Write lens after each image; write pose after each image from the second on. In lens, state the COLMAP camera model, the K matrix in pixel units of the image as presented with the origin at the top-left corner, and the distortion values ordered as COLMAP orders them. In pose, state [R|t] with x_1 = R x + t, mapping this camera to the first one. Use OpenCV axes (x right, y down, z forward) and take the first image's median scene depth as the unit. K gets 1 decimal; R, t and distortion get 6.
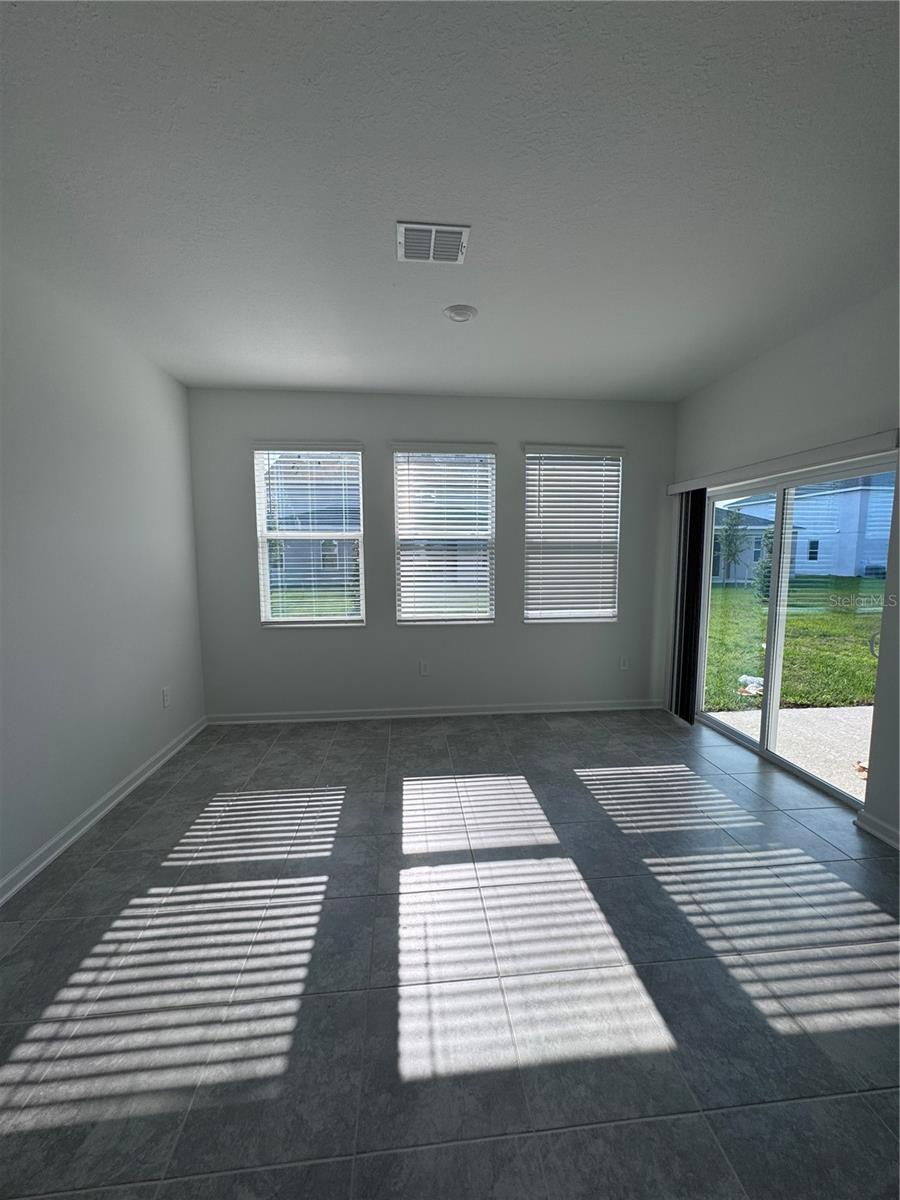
lens RADIAL K [[479.4, 0, 450.0], [0, 479.4, 600.0], [0, 0, 1]] dist [-0.000886, 0.000415]
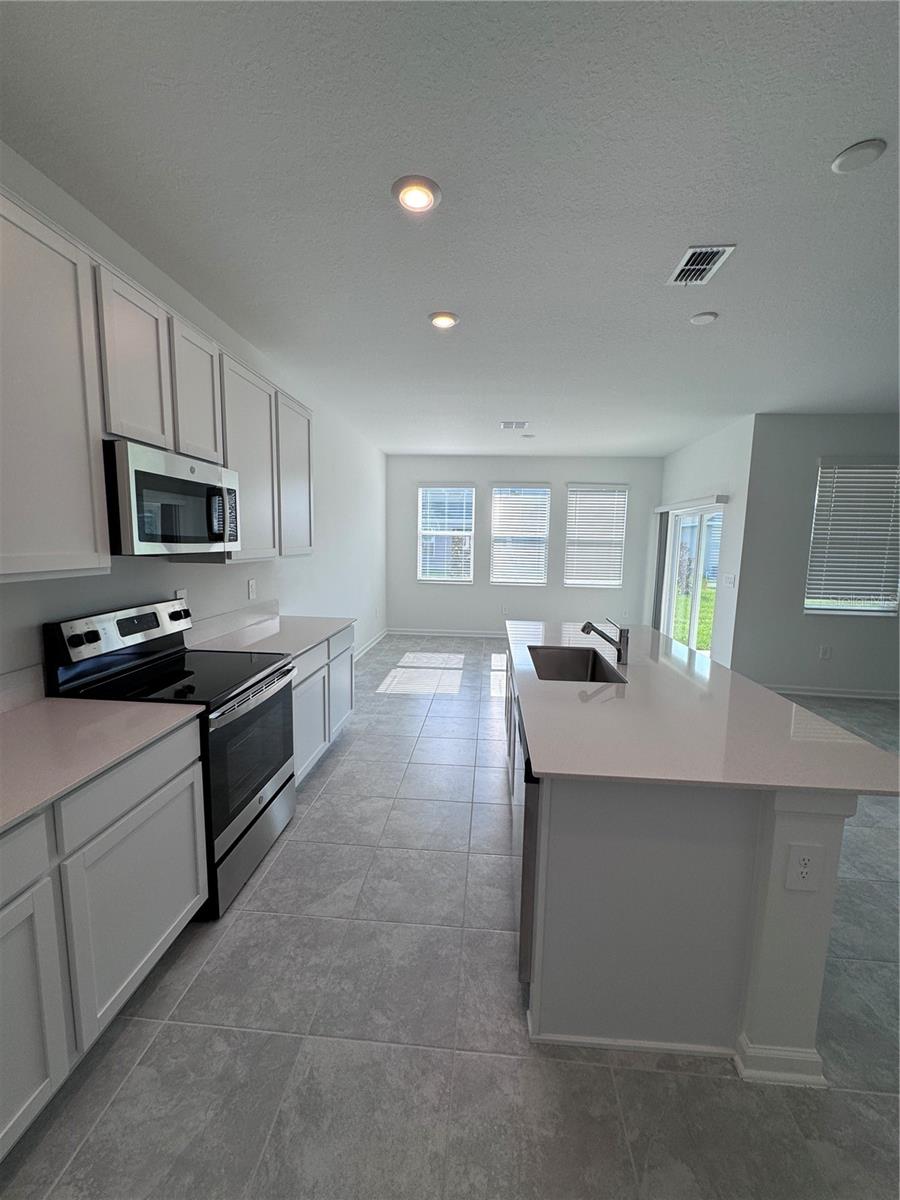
lens RADIAL K [[479.4, 0, 450.0], [0, 479.4, 600.0], [0, 0, 1]] dist [-0.000886, 0.000415]
pose [[0.982594, 0.045859, -0.180019, 0.063641], [-0.041774, 0.998778, 0.026418, 0.070996], [0.181010, -0.018438, 0.983308, -0.793184]]
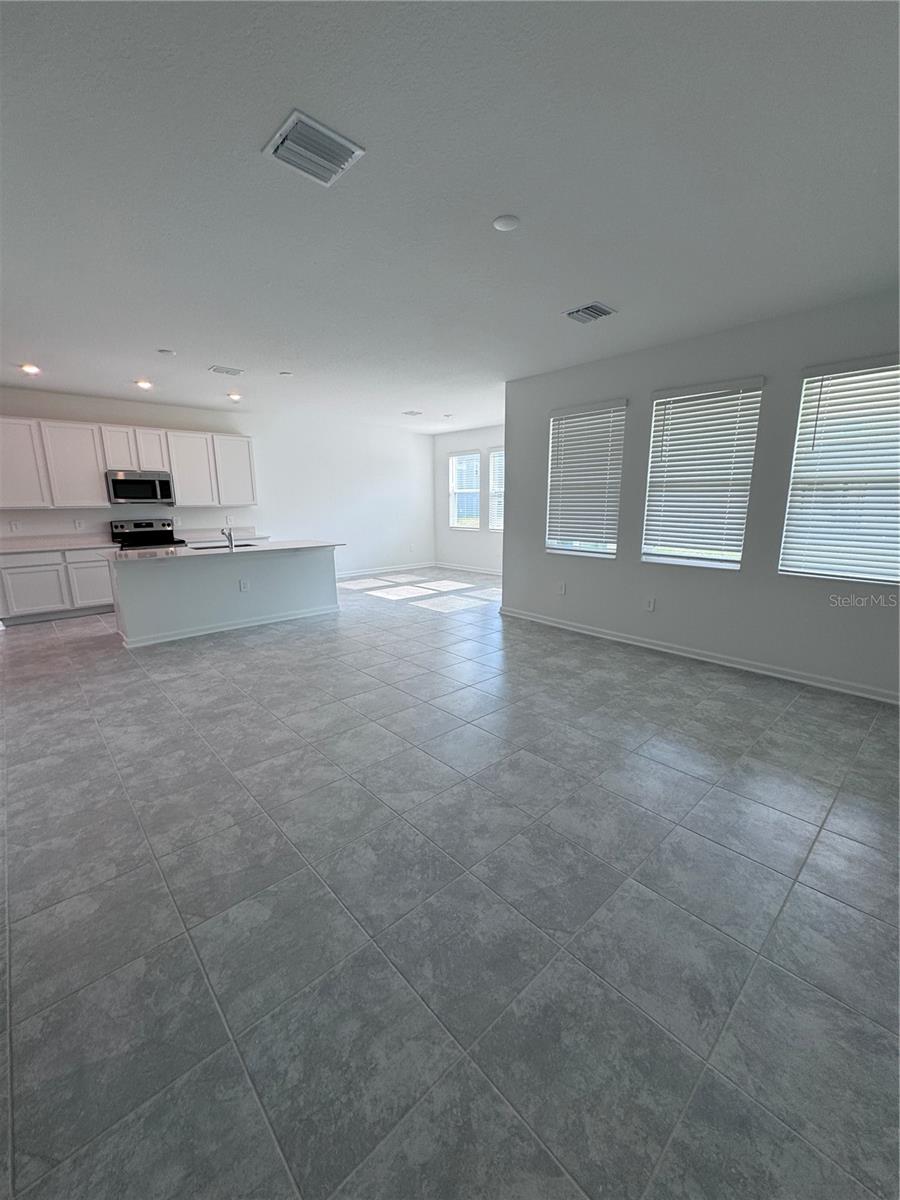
lens RADIAL K [[479.4, 0, 450.0], [0, 479.4, 600.0], [0, 0, 1]] dist [-0.000886, 0.000415]
pose [[0.598220, 0.163603, -0.784453, 1.636469], [-0.076380, 0.986121, 0.147415, 0.053398], [0.797684, -0.028270, 0.602413, -0.505196]]
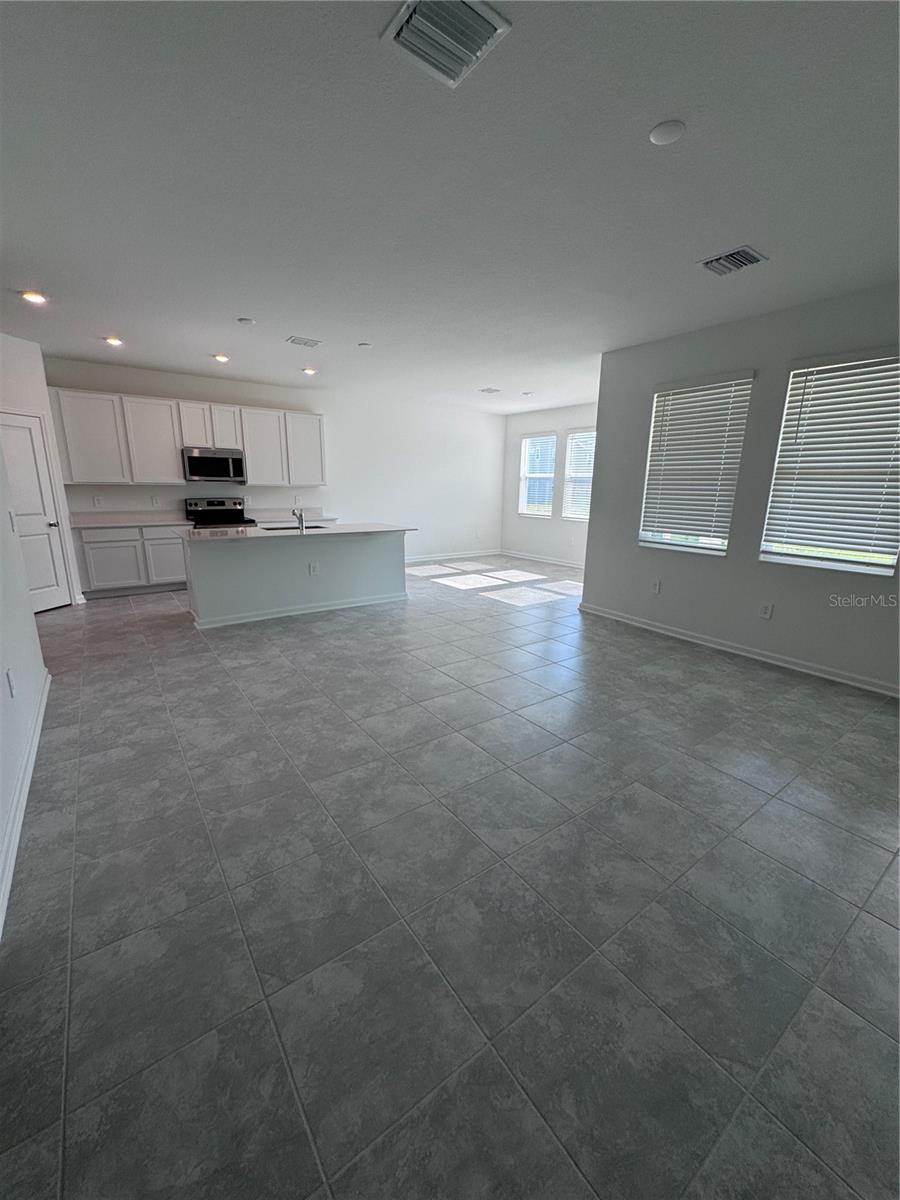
lens RADIAL K [[479.4, 0, 450.0], [0, 479.4, 600.0], [0, 0, 1]] dist [-0.000886, 0.000415]
pose [[0.504181, 0.213486, -0.836795, 1.518729], [-0.103074, 0.976913, 0.187130, 0.056445], [0.857425, -0.008095, 0.514546, -0.506168]]
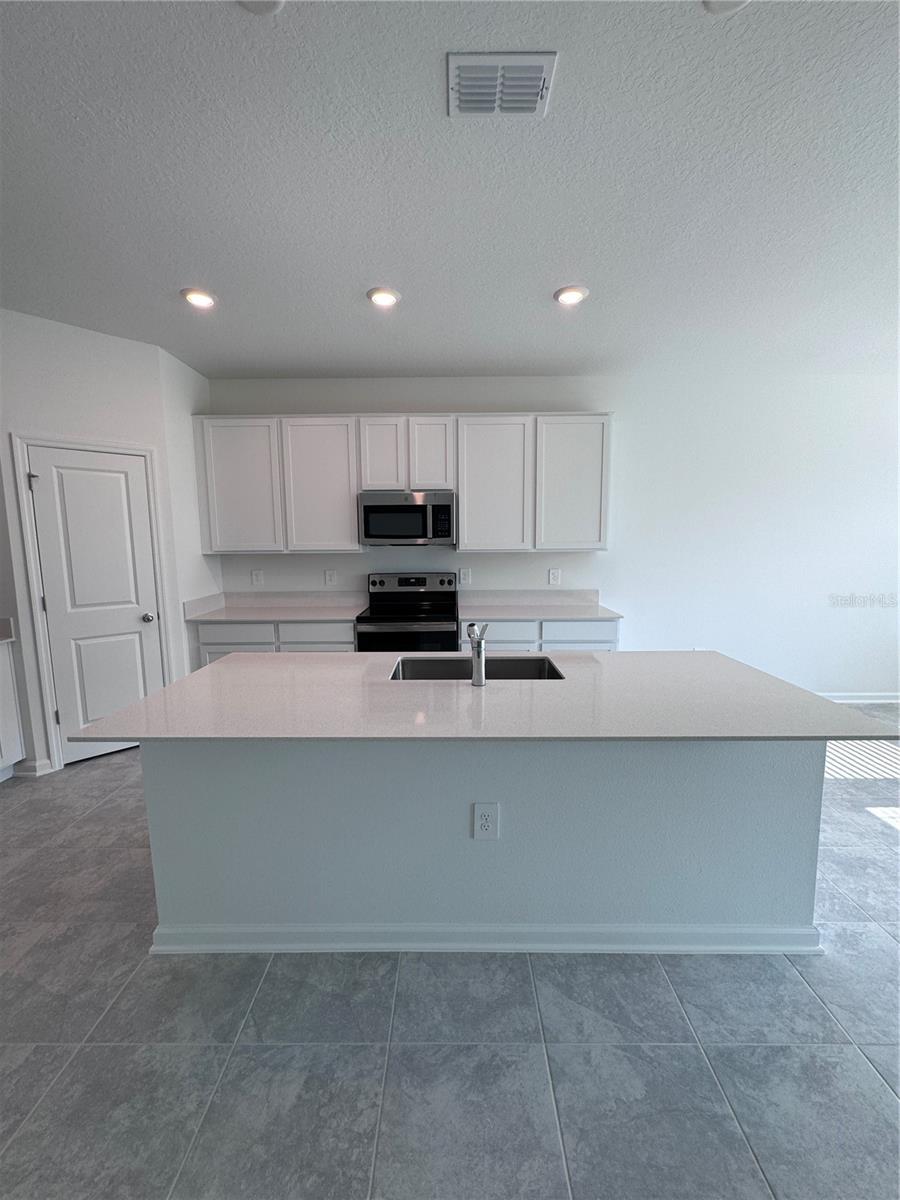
lens RADIAL K [[479.4, 0, 450.0], [0, 479.4, 600.0], [0, 0, 1]] dist [-0.000886, 0.000415]
pose [[-0.112091, 0.129714, -0.985195, 0.614990], [-0.092264, 0.985802, 0.140291, 0.015132], [0.989405, 0.106623, -0.098531, -0.164311]]
